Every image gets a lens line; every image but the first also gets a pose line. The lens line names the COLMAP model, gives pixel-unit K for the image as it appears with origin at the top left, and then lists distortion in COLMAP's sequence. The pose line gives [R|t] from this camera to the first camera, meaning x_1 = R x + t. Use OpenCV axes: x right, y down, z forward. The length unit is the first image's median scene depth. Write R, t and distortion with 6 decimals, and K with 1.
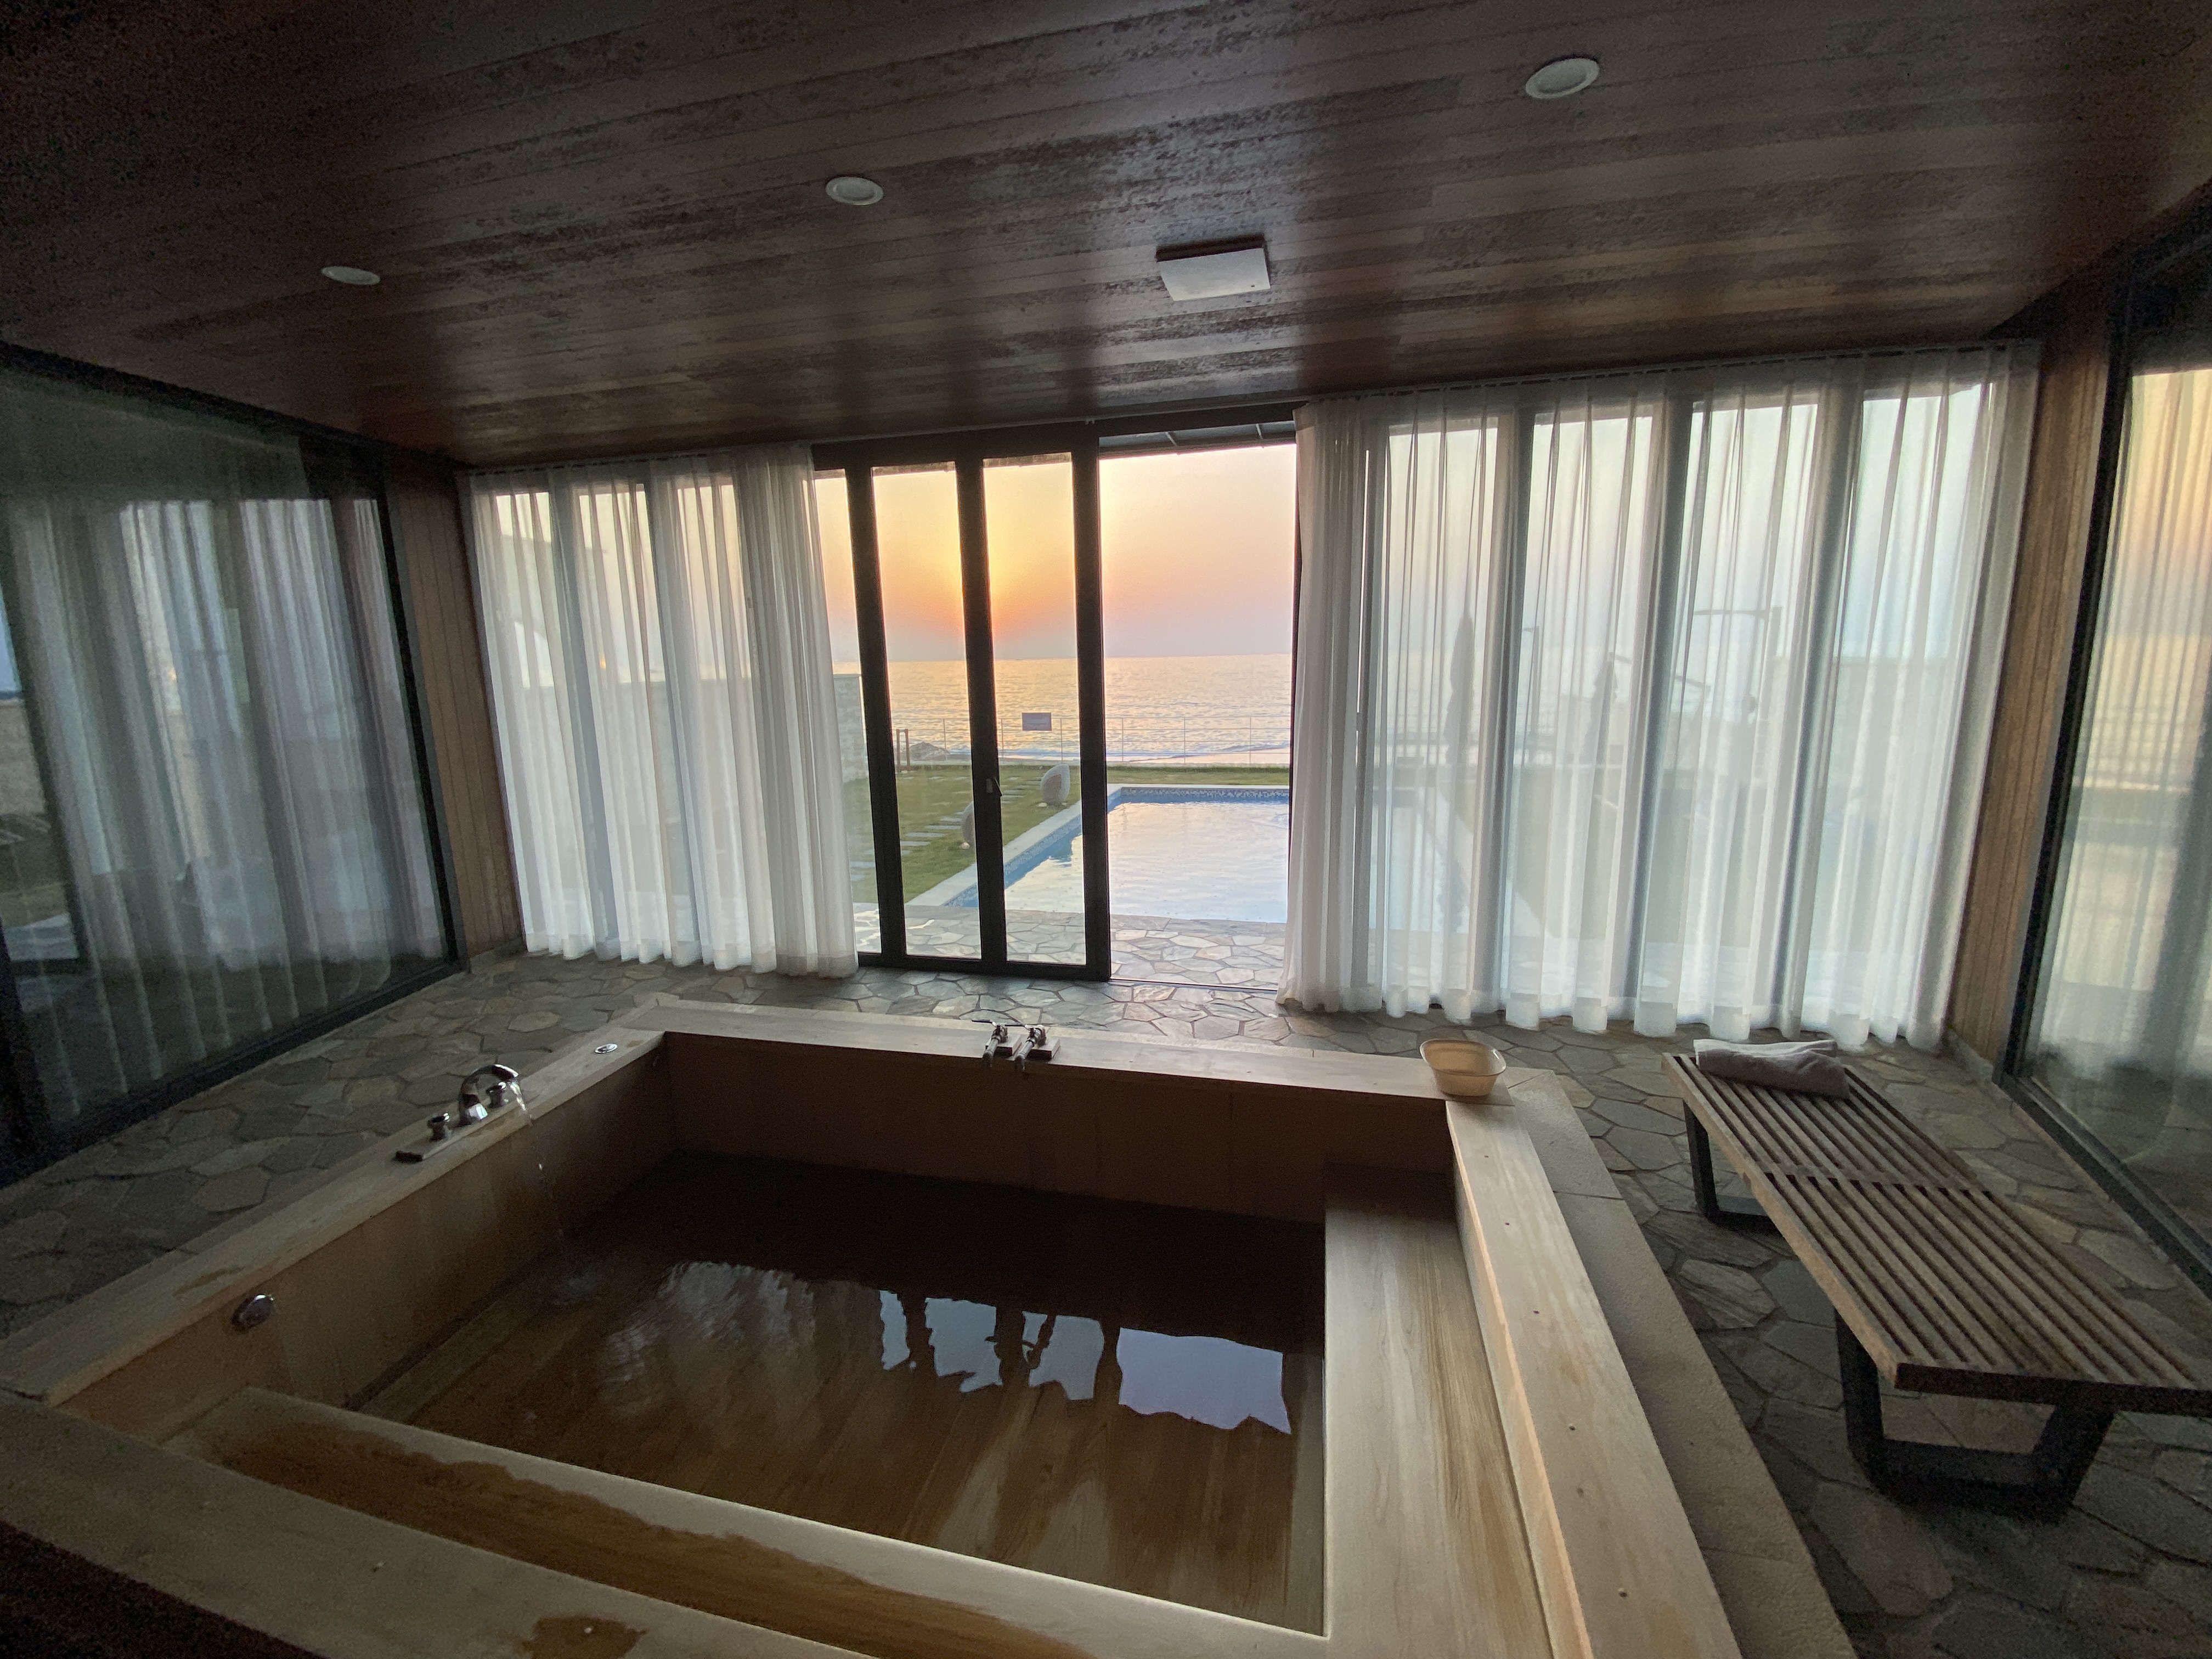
lens RADIAL K [[907.8, 0, 1106.0], [0, 907.8, 829.5], [0, 0, 1]] dist [0.005913, -0.014242]
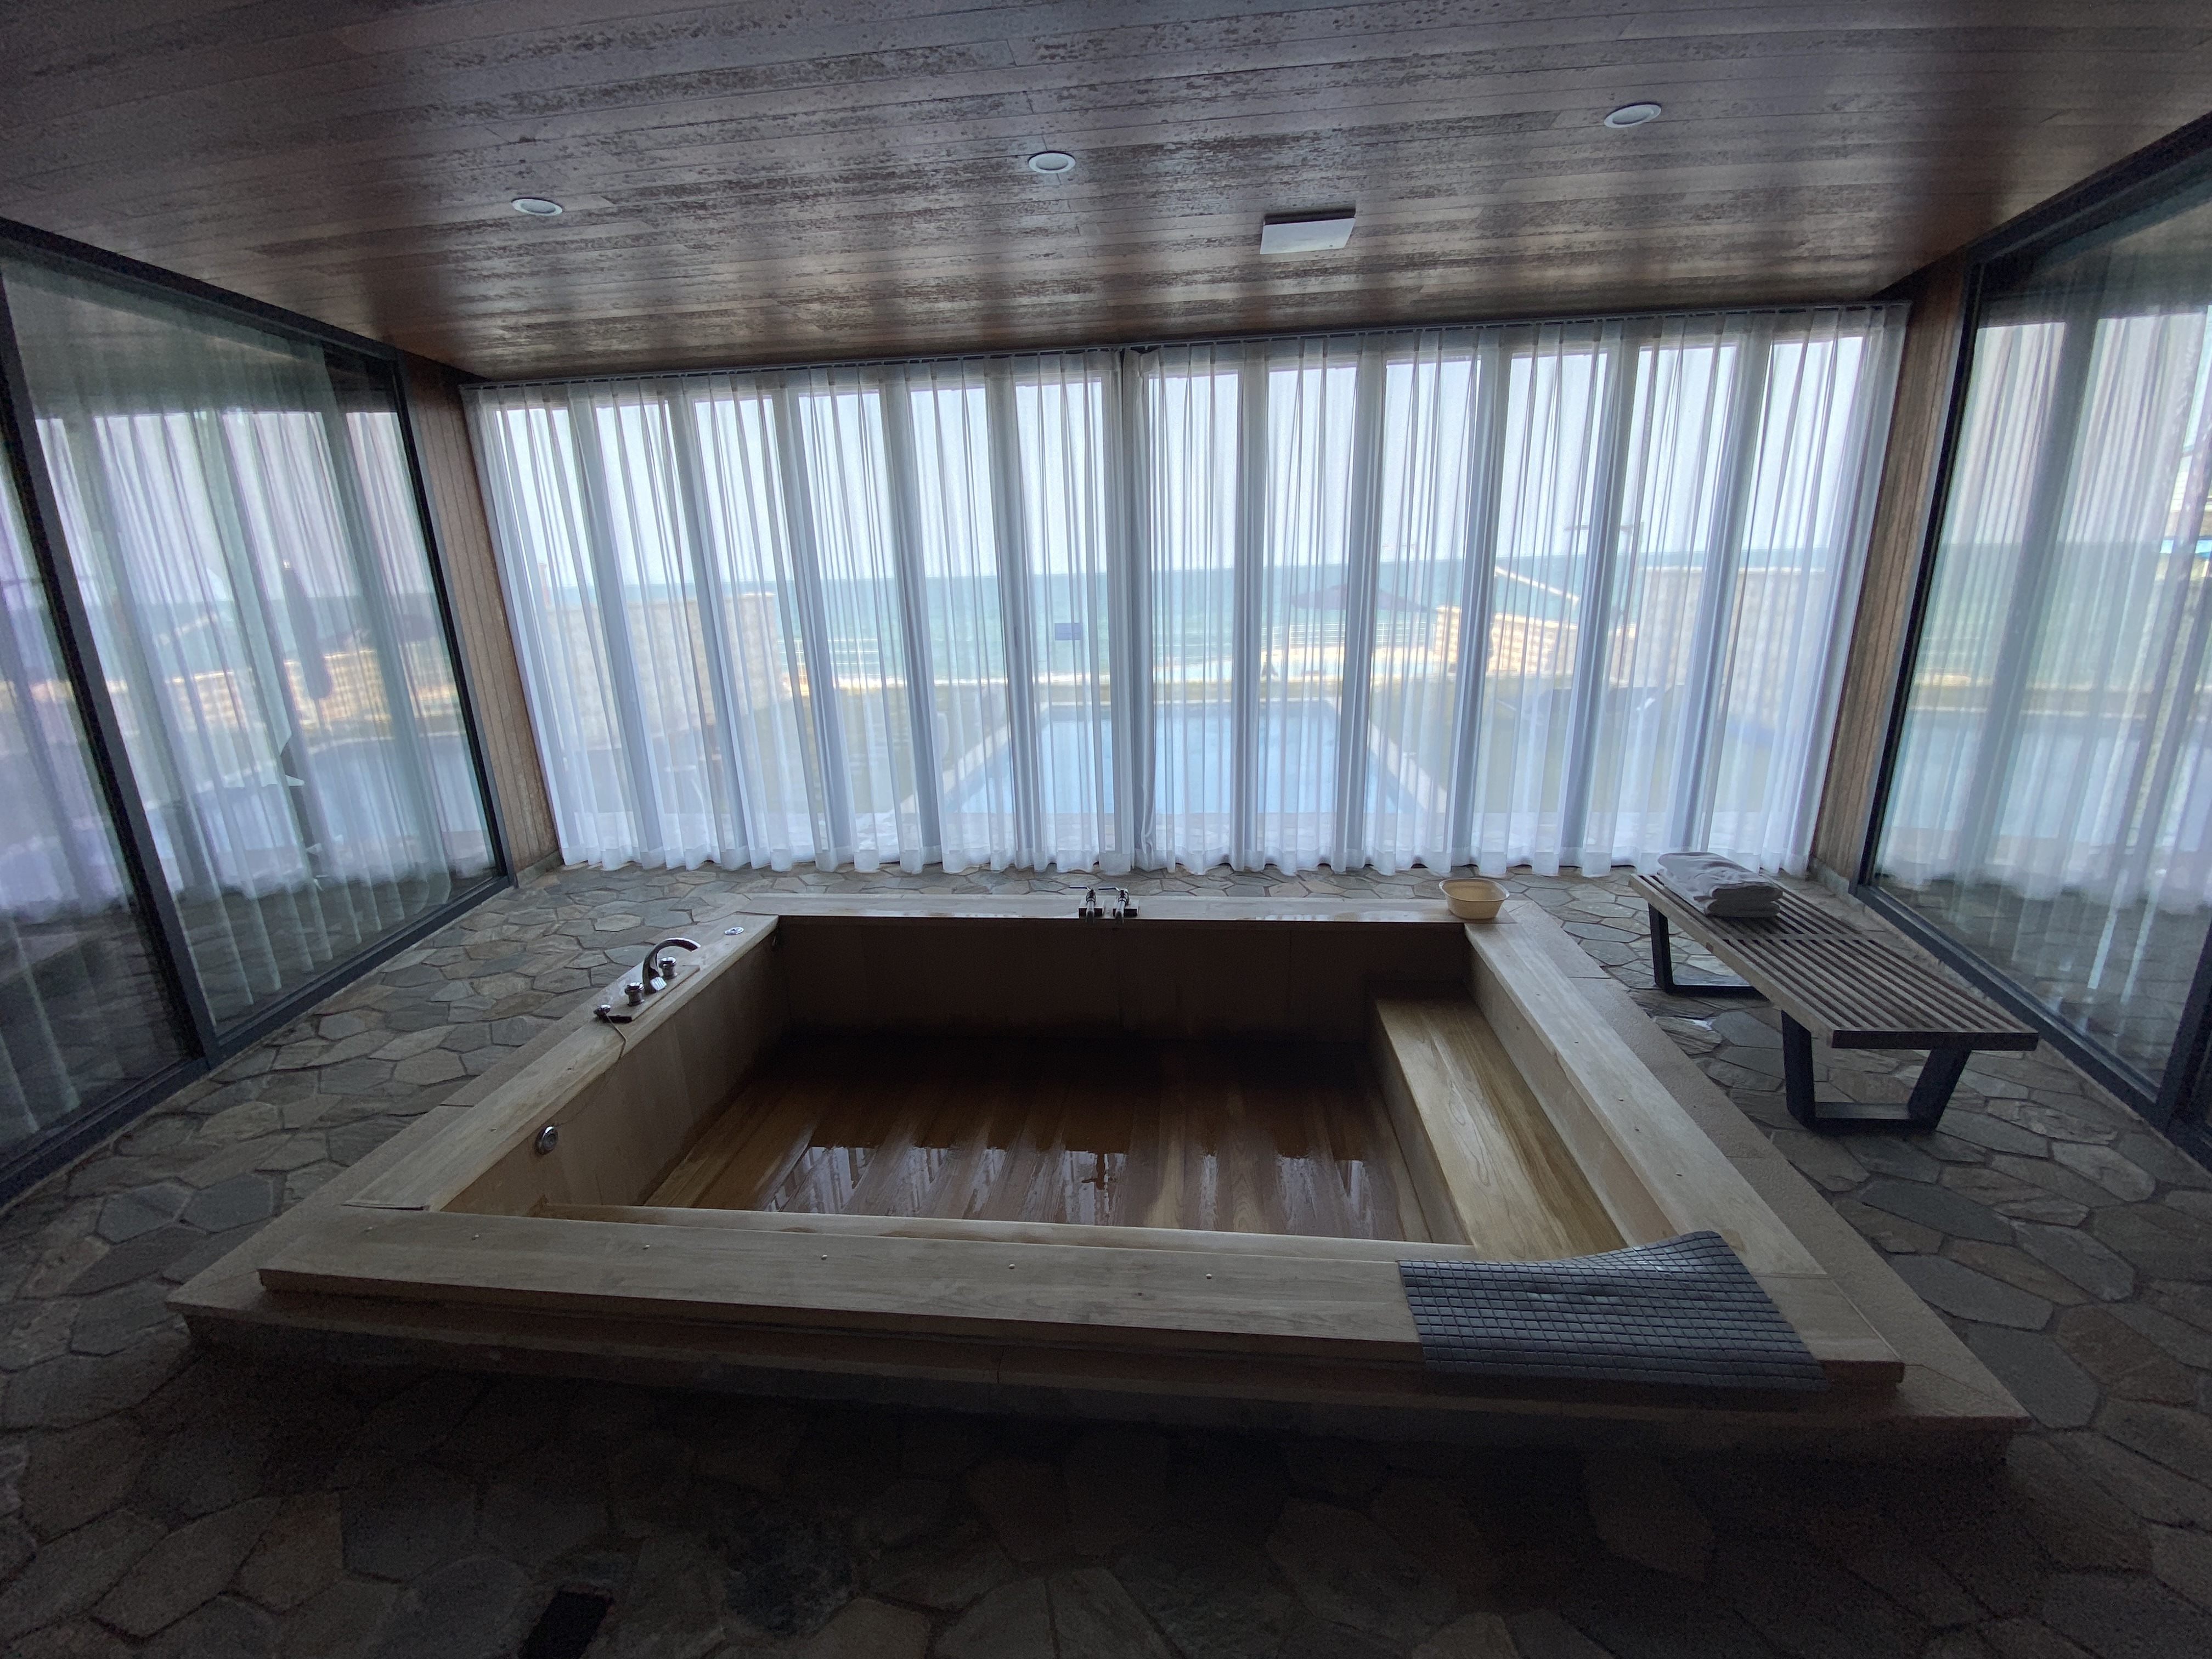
lens RADIAL K [[907.8, 0, 1106.0], [0, 907.8, 829.5], [0, 0, 1]] dist [0.005913, -0.014242]
pose [[0.991302, -0.044464, 0.123864, -0.230277], [0.033719, 0.995591, 0.087533, 0.035342], [-0.127210, -0.082595, 0.988431, -0.147267]]
